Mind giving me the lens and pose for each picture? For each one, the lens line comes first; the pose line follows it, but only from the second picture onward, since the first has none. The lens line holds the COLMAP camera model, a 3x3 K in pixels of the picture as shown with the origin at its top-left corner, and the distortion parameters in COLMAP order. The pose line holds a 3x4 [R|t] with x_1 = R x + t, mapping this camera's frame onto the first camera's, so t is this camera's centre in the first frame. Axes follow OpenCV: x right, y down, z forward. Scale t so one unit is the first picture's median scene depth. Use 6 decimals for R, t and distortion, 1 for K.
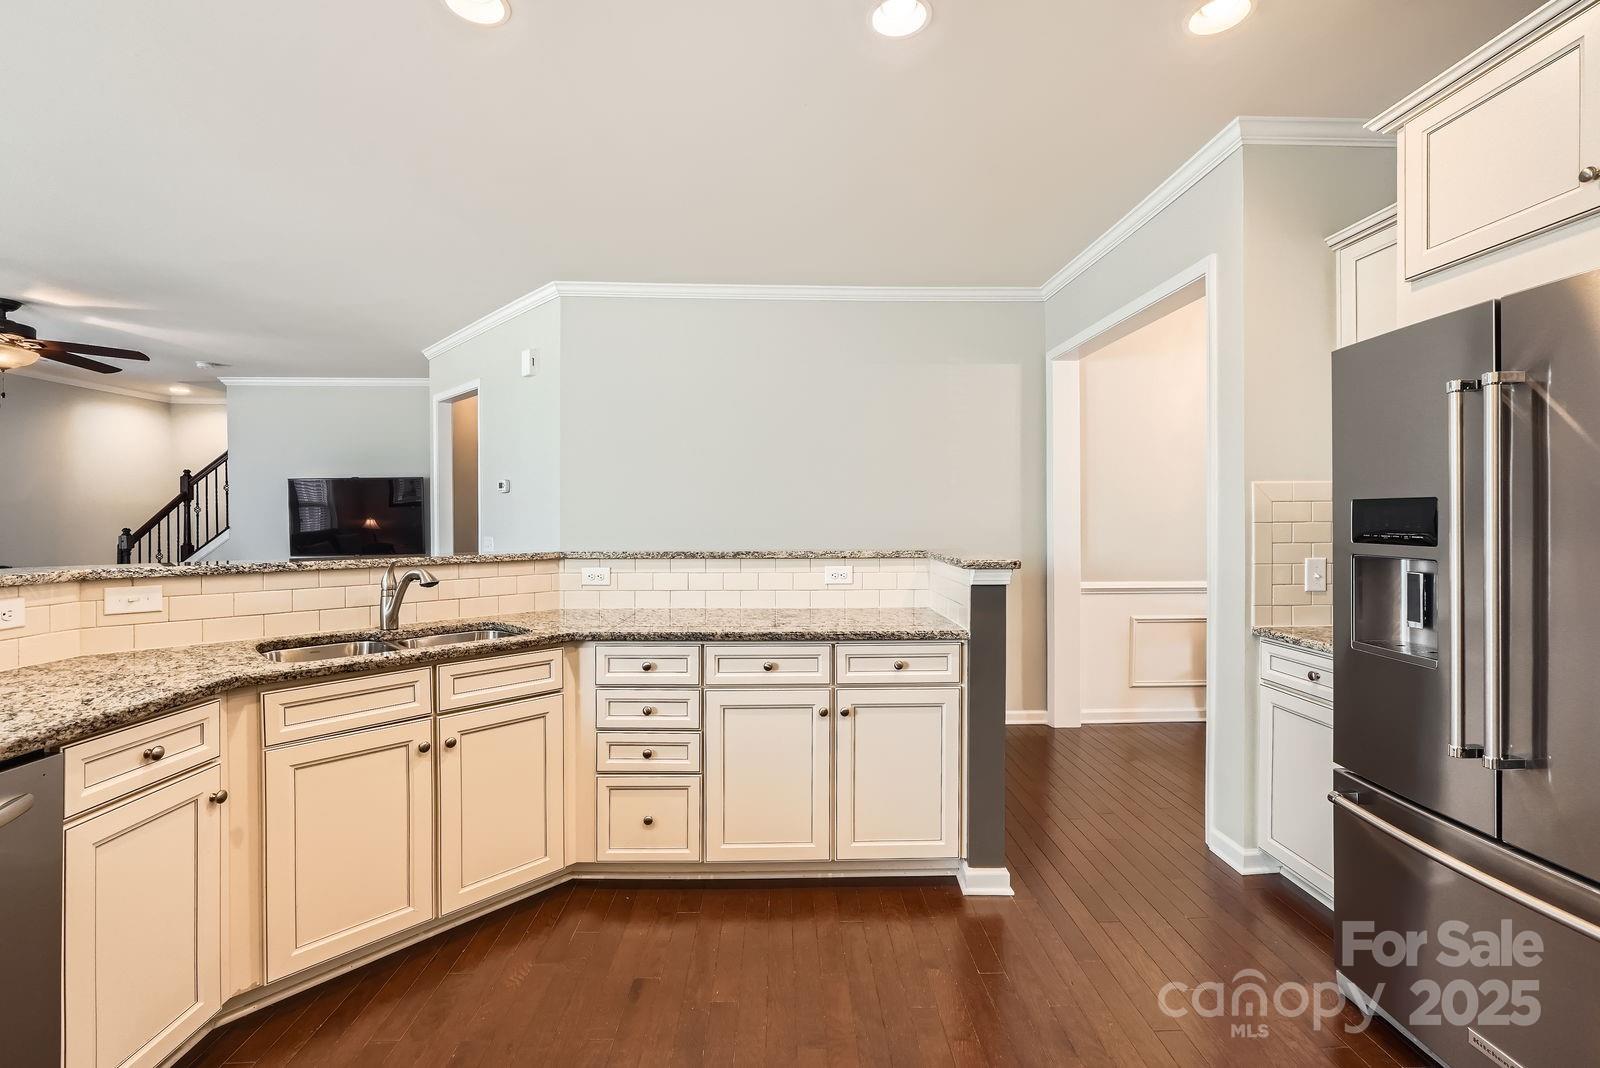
lens RADIAL K [[685.5, 0, 797.4], [0, 685.5, 524.7], [0, 0, 1]] dist [-0.022230, 0.016130]
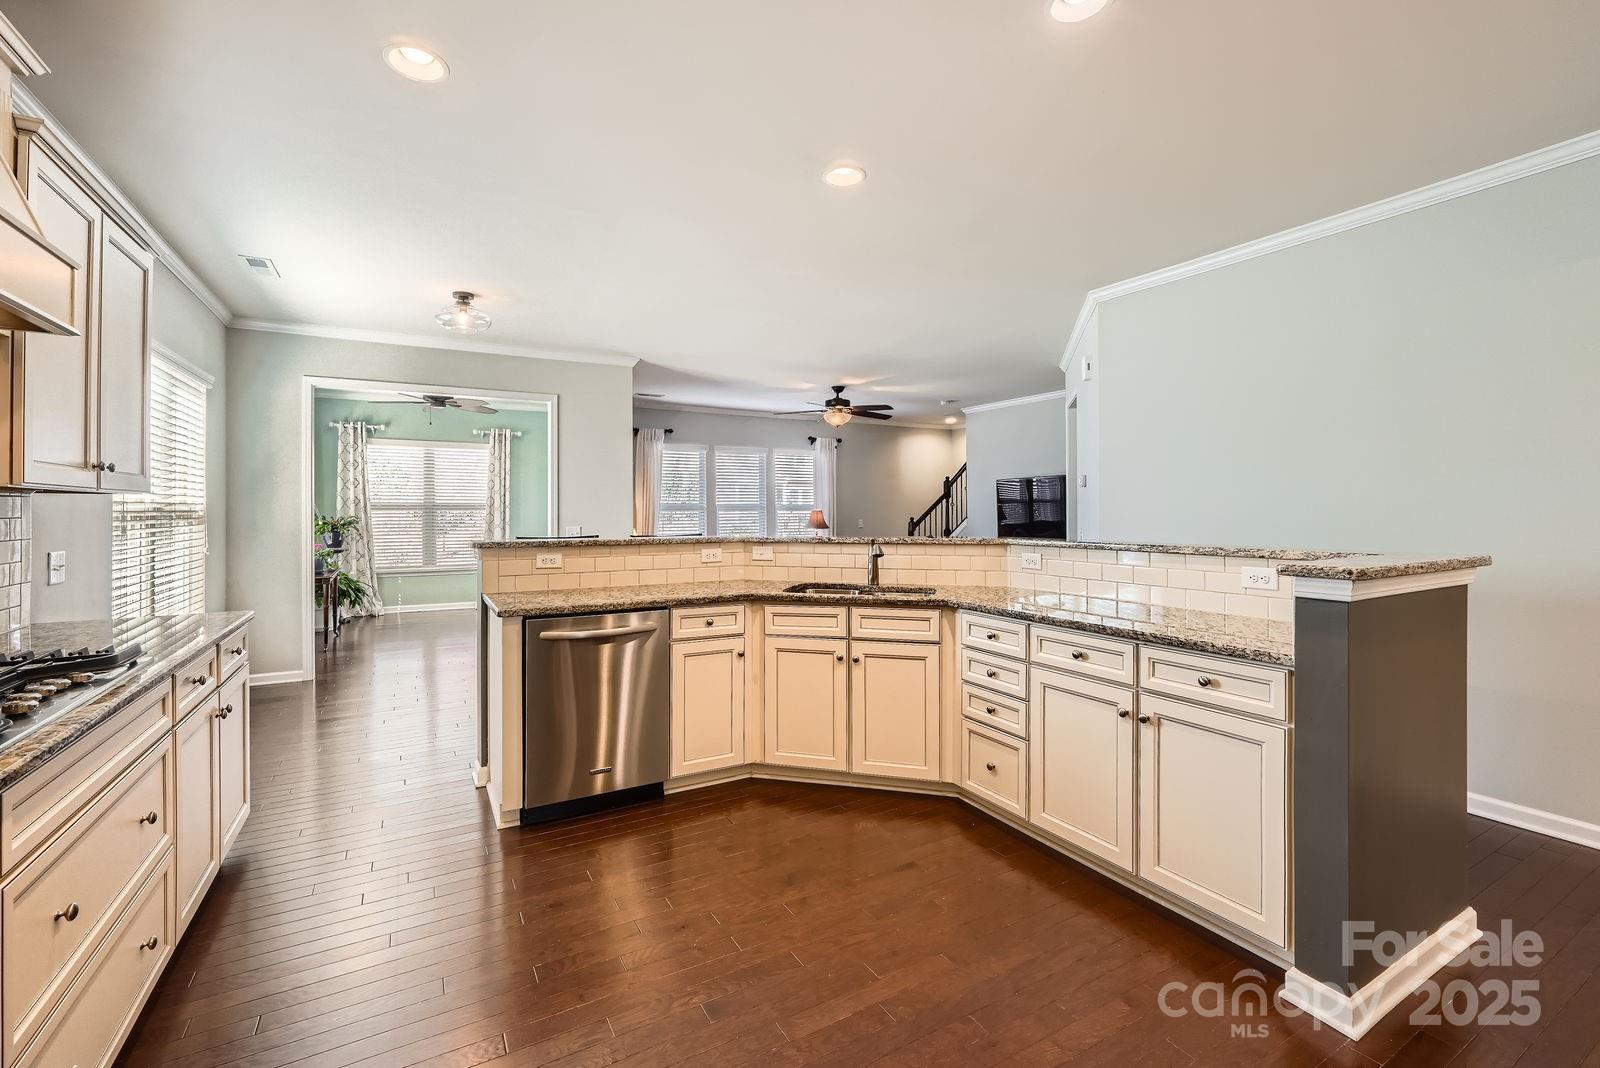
lens RADIAL K [[679.8, 0, 801.6], [0, 679.8, 515.8], [0, 0, 1]] dist [0.000820, 0.000511]
pose [[0.479619, 0.005331, -0.877461, 0.649163], [-0.006051, 0.999978, 0.002767, -0.001023], [0.877456, 0.003983, 0.479641, 0.148438]]
